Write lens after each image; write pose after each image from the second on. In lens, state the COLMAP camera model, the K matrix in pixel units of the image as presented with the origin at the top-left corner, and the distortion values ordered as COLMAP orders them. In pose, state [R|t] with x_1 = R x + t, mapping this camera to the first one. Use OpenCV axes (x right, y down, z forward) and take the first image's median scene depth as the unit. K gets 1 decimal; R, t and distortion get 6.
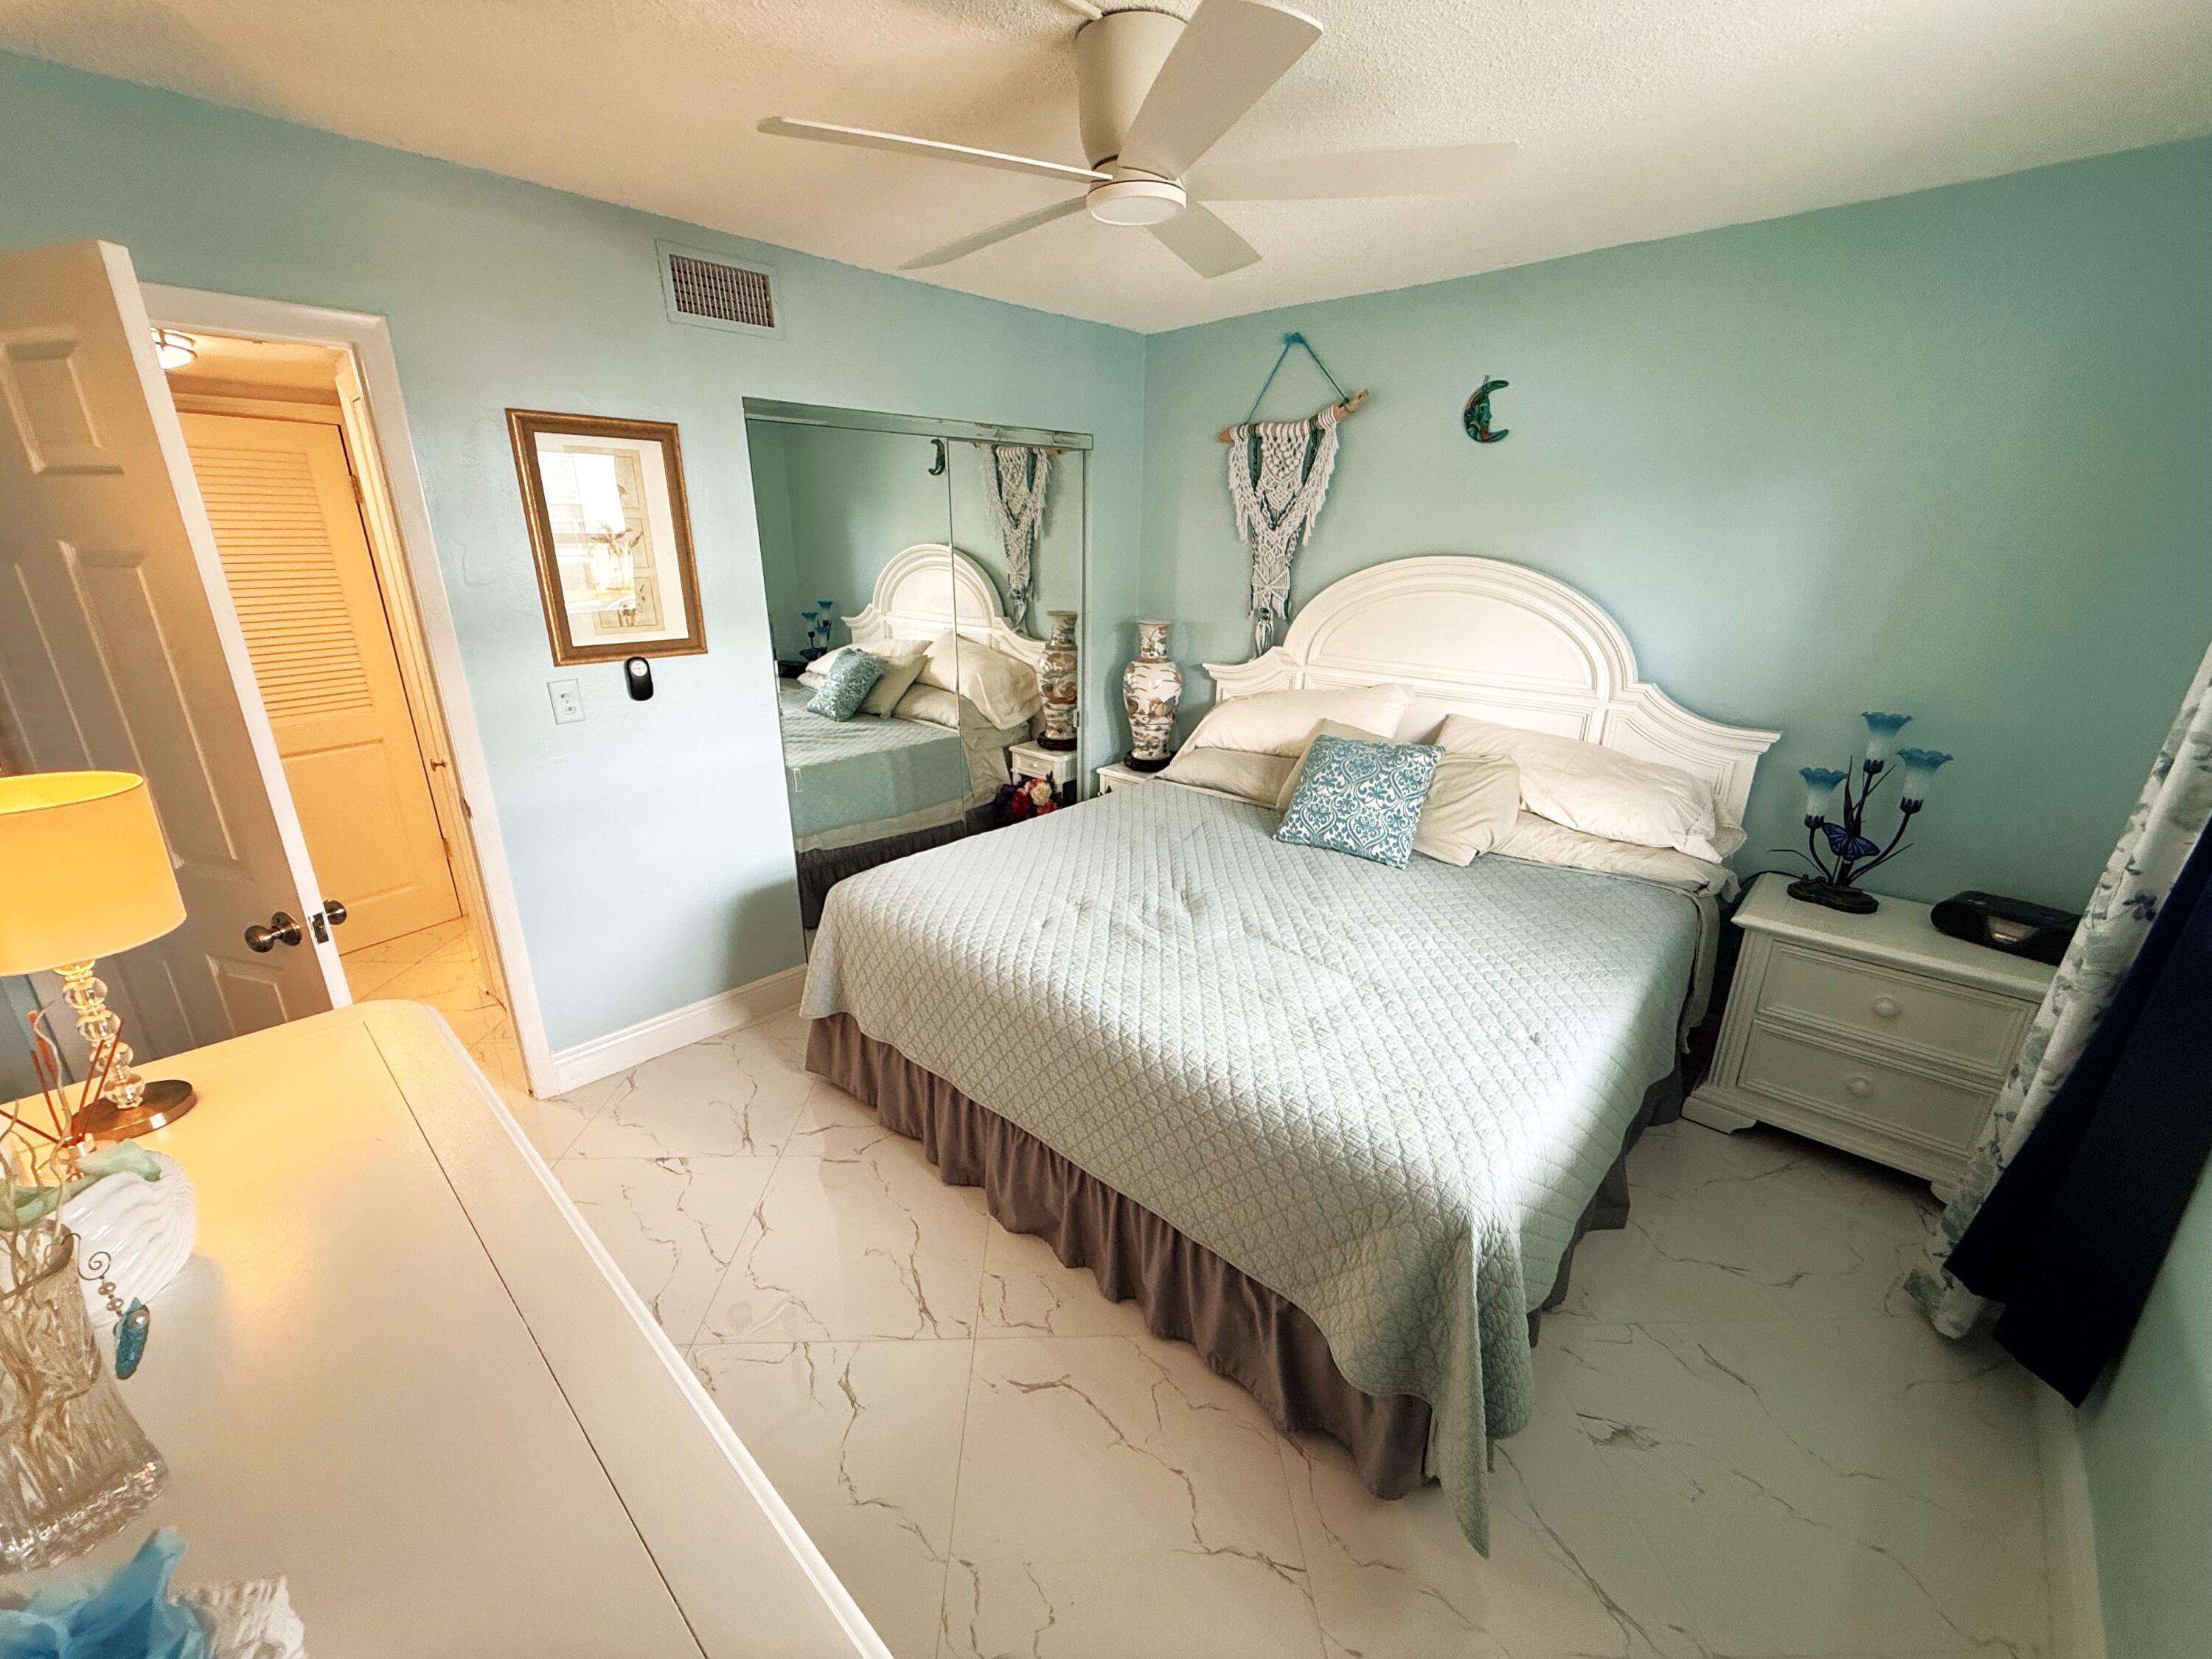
lens RADIAL K [[865.8, 0, 1100.2], [0, 865.8, 824.0], [0, 0, 1]] dist [-0.002208, 0.001213]
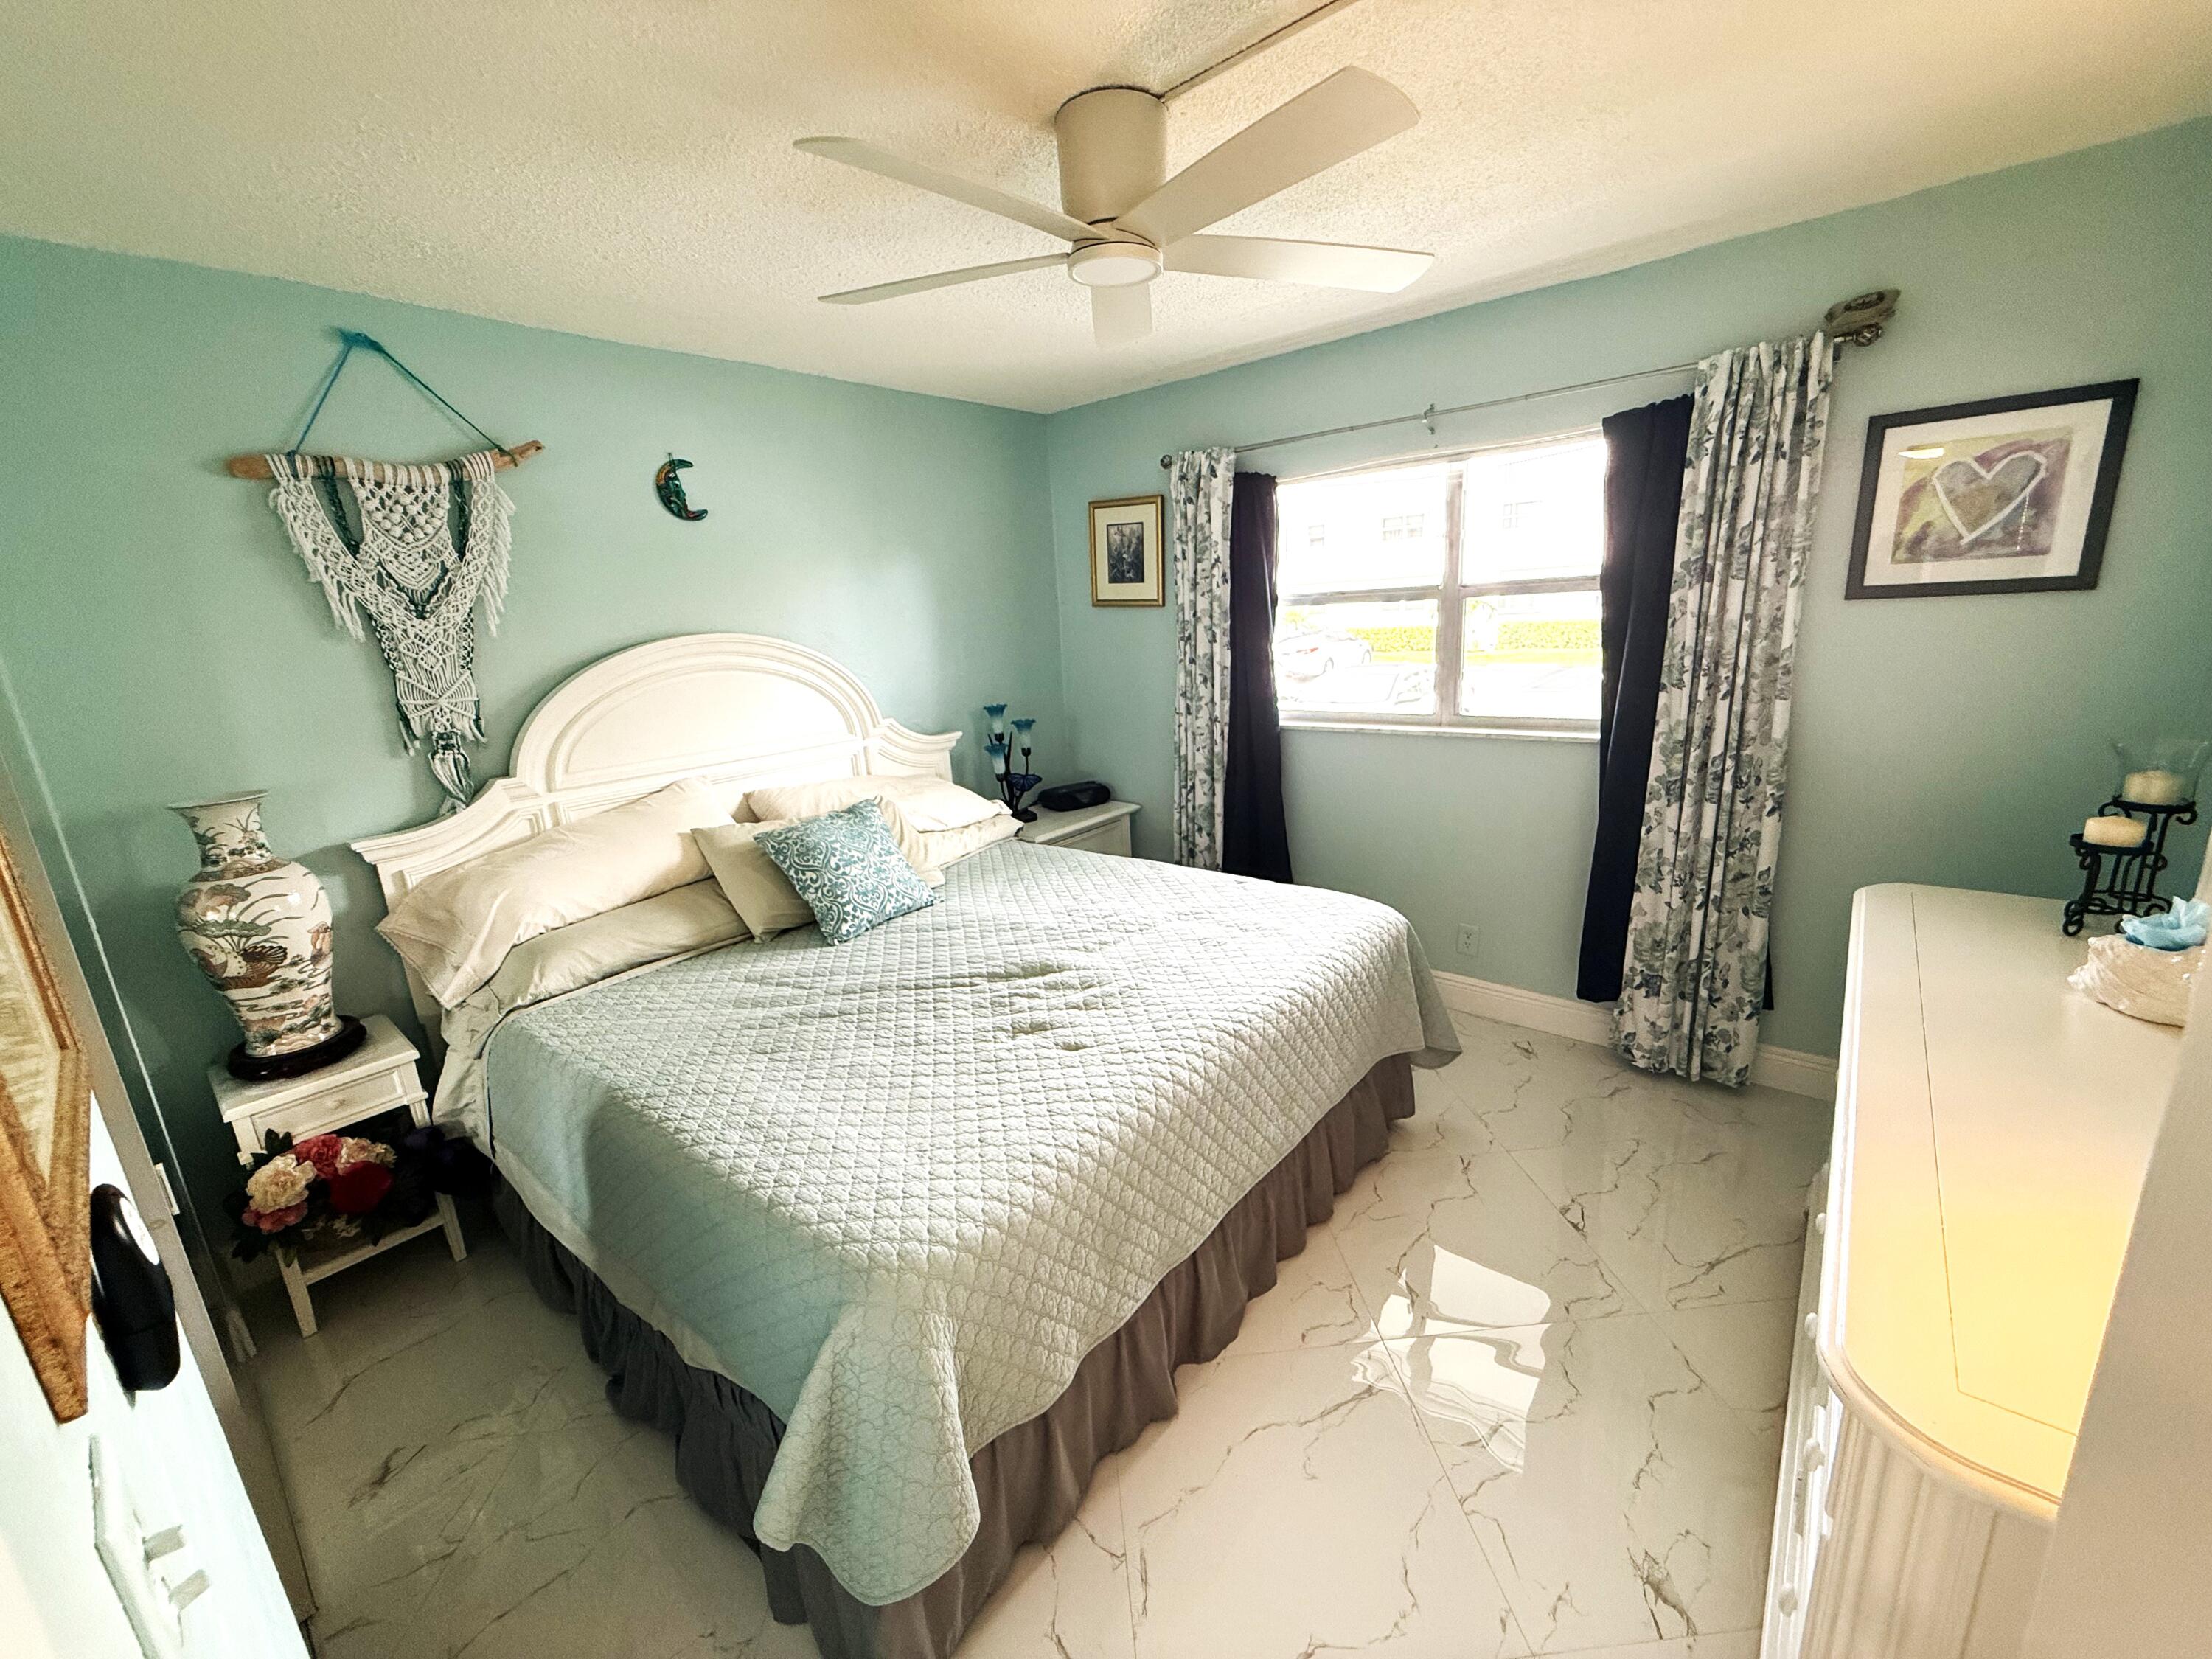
lens RADIAL K [[865.8, 0, 1100.8], [0, 865.8, 825.3], [0, 0, 1]] dist [-0.002208, 0.001213]
pose [[-0.031898, -0.246520, 0.968613, -0.515638], [0.370675, 0.897079, 0.240521, -0.167015], [-0.928215, 0.366713, 0.062763, 0.543589]]
